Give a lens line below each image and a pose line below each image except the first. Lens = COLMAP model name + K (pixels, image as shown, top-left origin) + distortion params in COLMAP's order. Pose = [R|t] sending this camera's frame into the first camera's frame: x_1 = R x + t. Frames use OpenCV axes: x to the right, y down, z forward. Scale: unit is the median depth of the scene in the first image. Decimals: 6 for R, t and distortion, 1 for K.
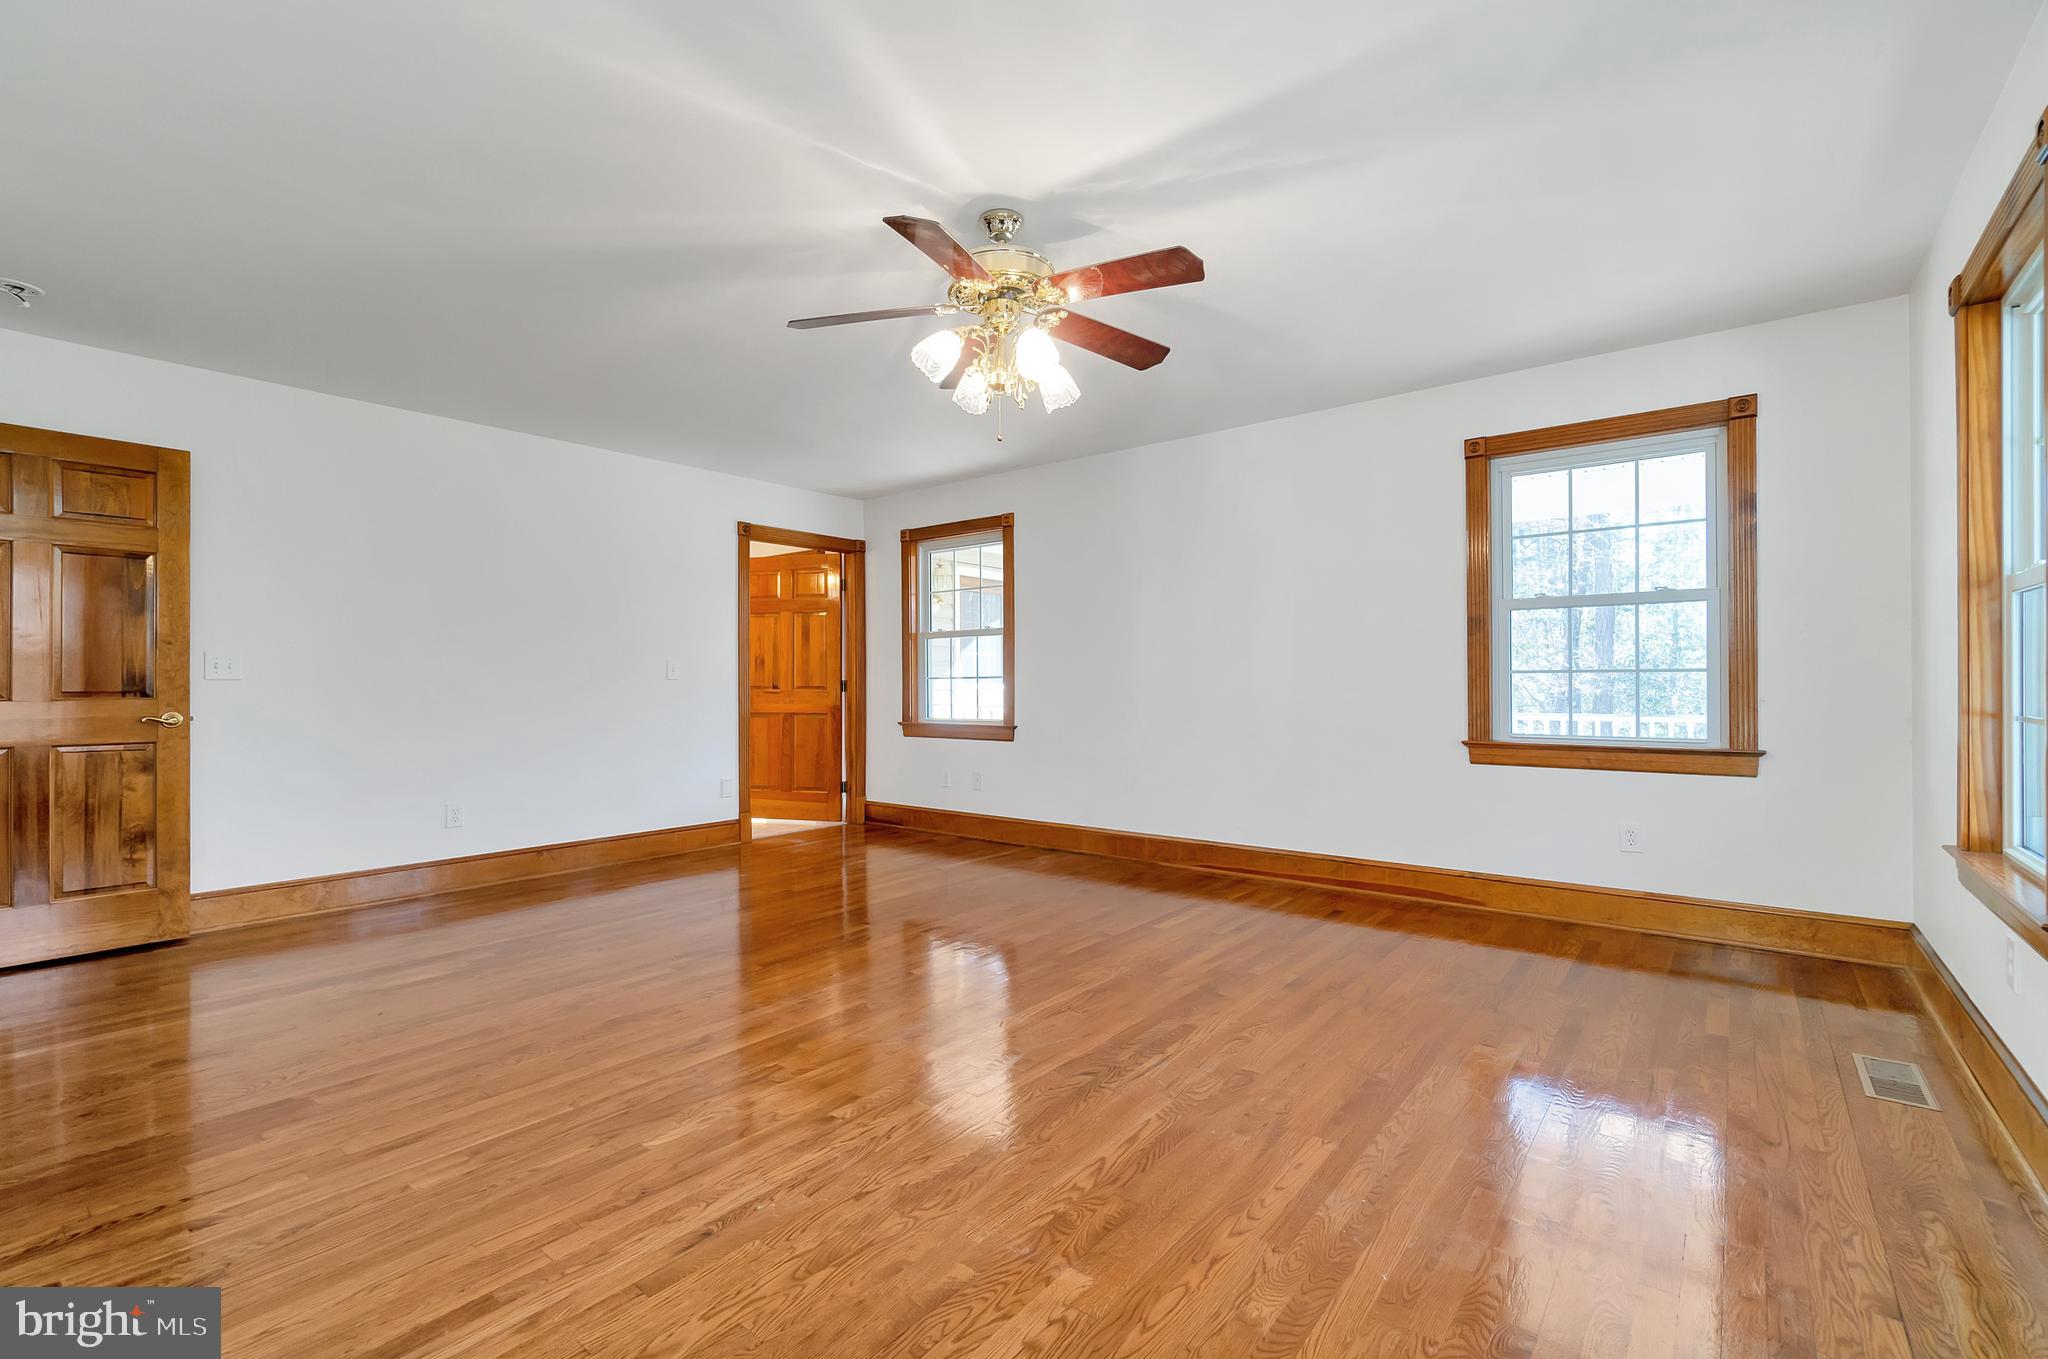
lens RADIAL K [[908.7, 0, 1010.5], [0, 908.7, 672.9], [0, 0, 1]] dist [-0.012379, 0.000084]
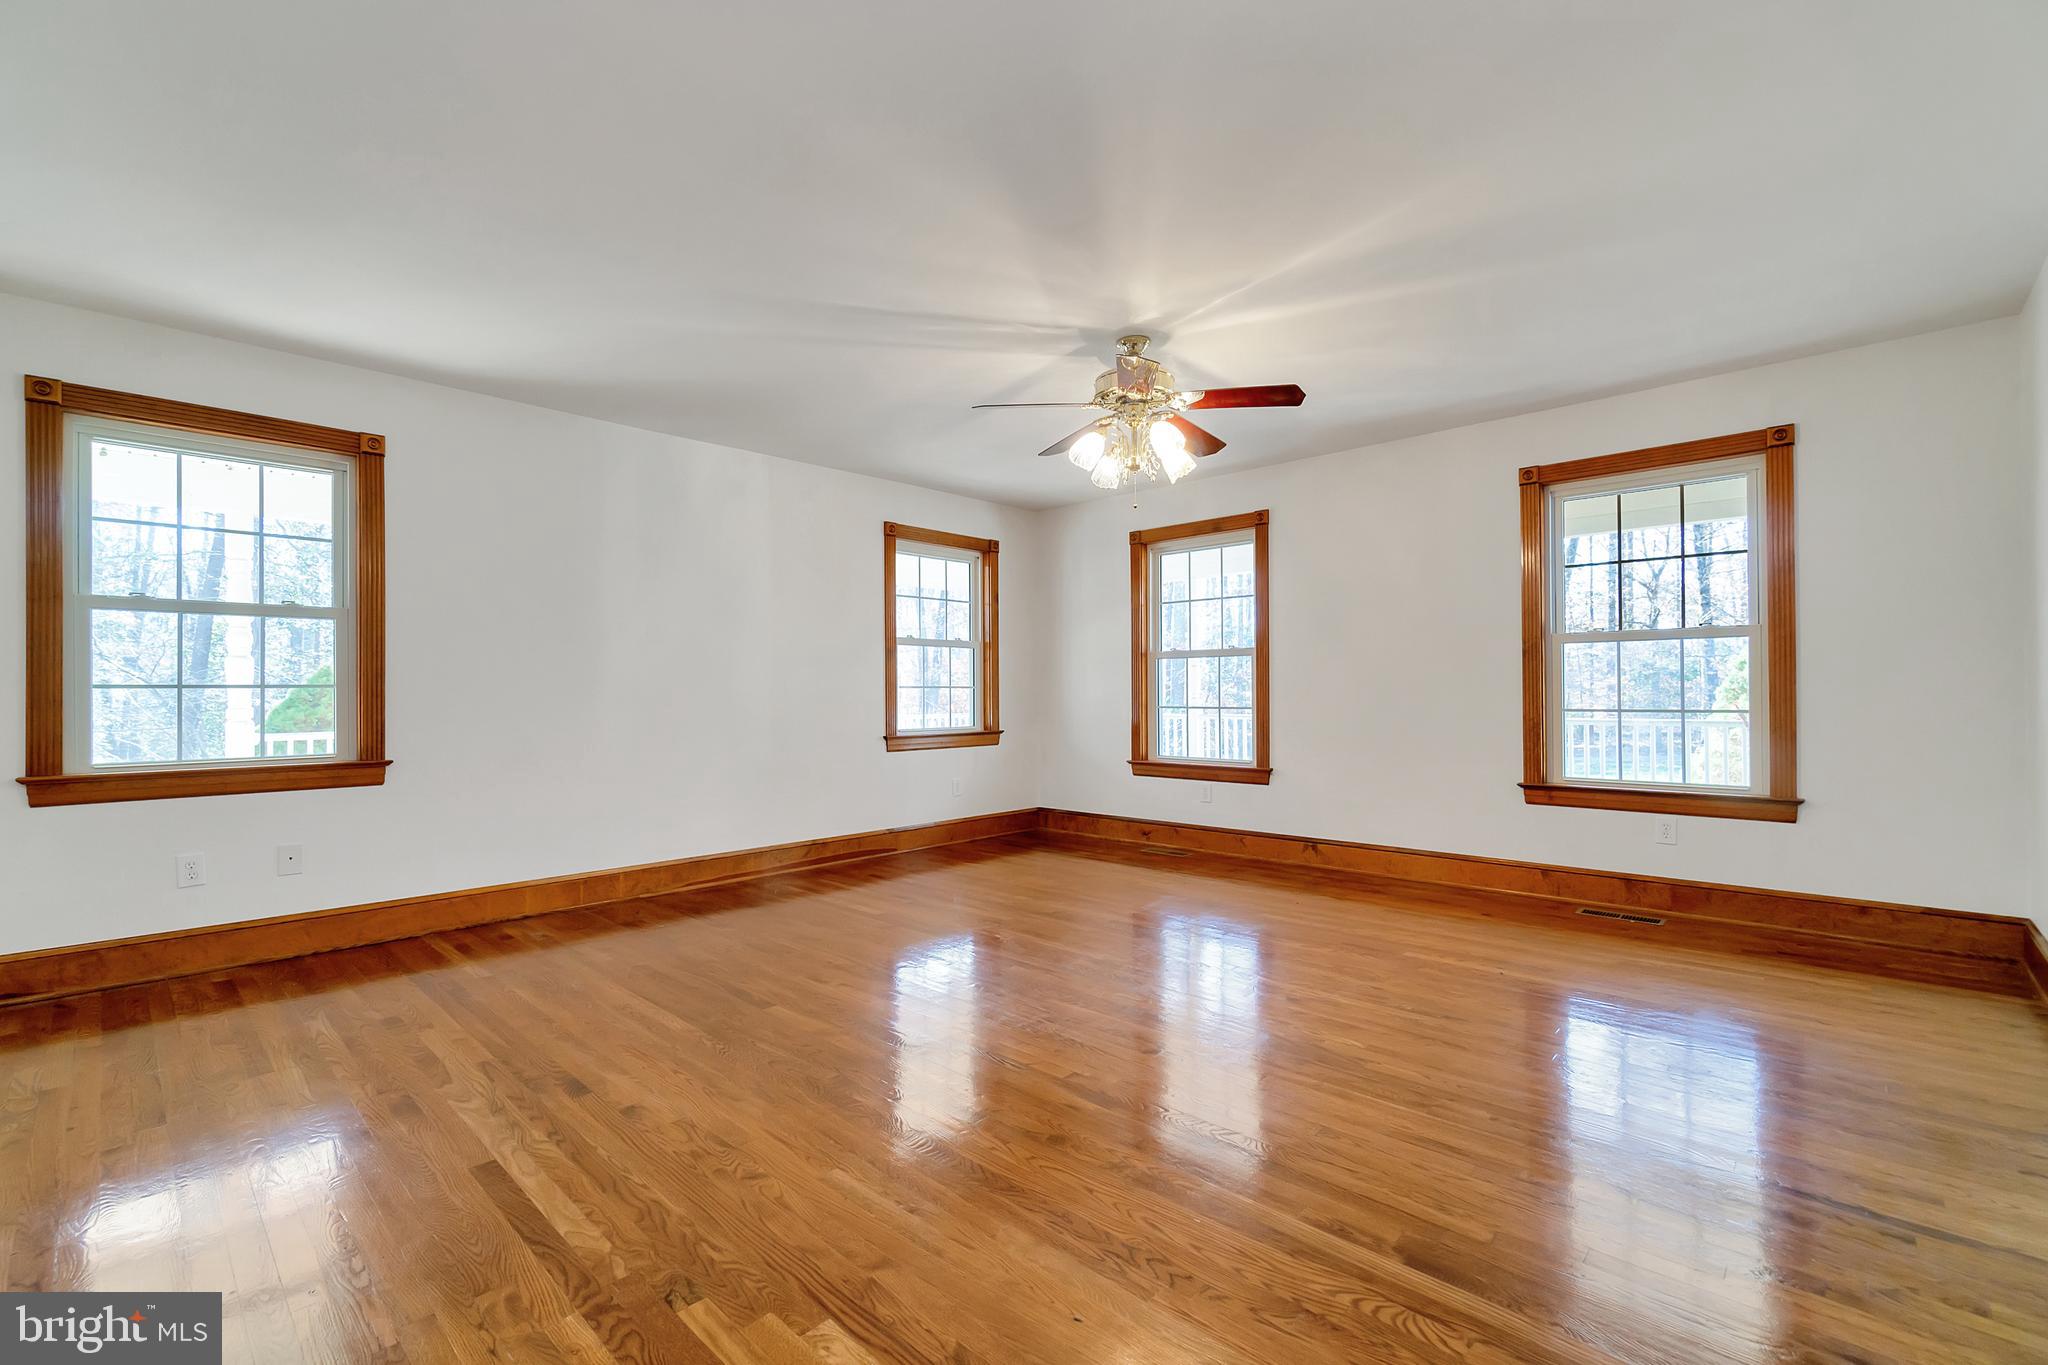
lens RADIAL K [[877.4, 0, 1021.5], [0, 877.4, 689.1], [0, 0, 1]] dist [-0.014093, -0.000237]
pose [[0.079004, 0.006886, 0.996850, -0.908572], [-0.005224, 0.999965, -0.006494, 0.011036], [-0.996861, -0.004695, 0.079038, 0.746691]]
